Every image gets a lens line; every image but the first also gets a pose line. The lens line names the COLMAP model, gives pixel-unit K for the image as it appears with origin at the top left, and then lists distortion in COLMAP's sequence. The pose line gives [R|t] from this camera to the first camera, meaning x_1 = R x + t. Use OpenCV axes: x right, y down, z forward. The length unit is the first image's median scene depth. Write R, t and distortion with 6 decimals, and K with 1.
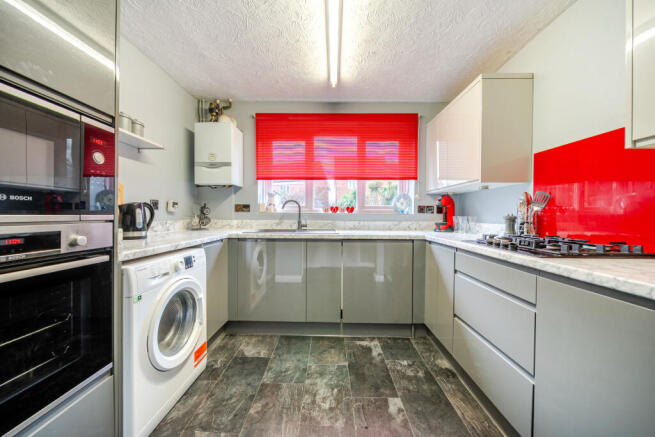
lens RADIAL K [[231.0, 0, 329.0], [0, 231.0, 214.7], [0, 0, 1]] dist [-0.001014, -0.000046]
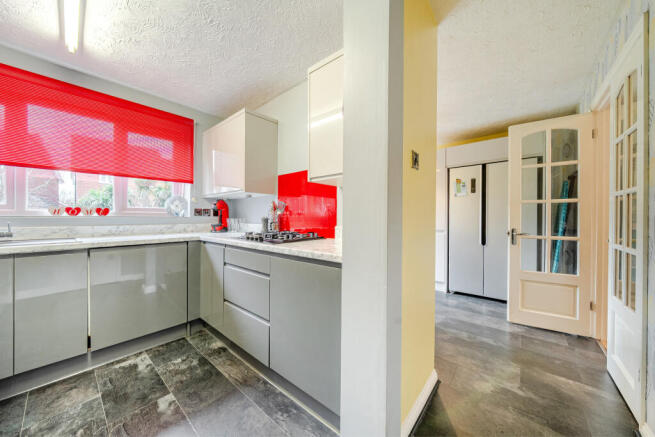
lens RADIAL K [[226.6, 0, 329.8], [0, 226.6, 218.0], [0, 0, 1]] dist [-0.001402, -0.000234]
pose [[0.640015, -0.008464, 0.768316, -0.010489], [0.005064, 0.999964, 0.006798, -0.001290], [-0.768346, -0.000460, 0.640035, -0.149137]]
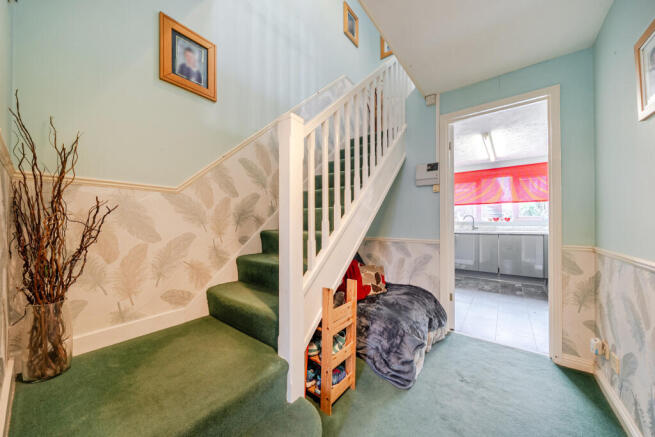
lens RADIAL K [[226.6, 0, 329.8], [0, 226.6, 218.0], [0, 0, 1]] dist [-0.001402, -0.000234]
pose [[0.792836, -0.015540, -0.609237, 0.099965], [0.005453, 0.999816, -0.018407, -0.012791], [0.609411, 0.011271, 0.792774, -1.607917]]
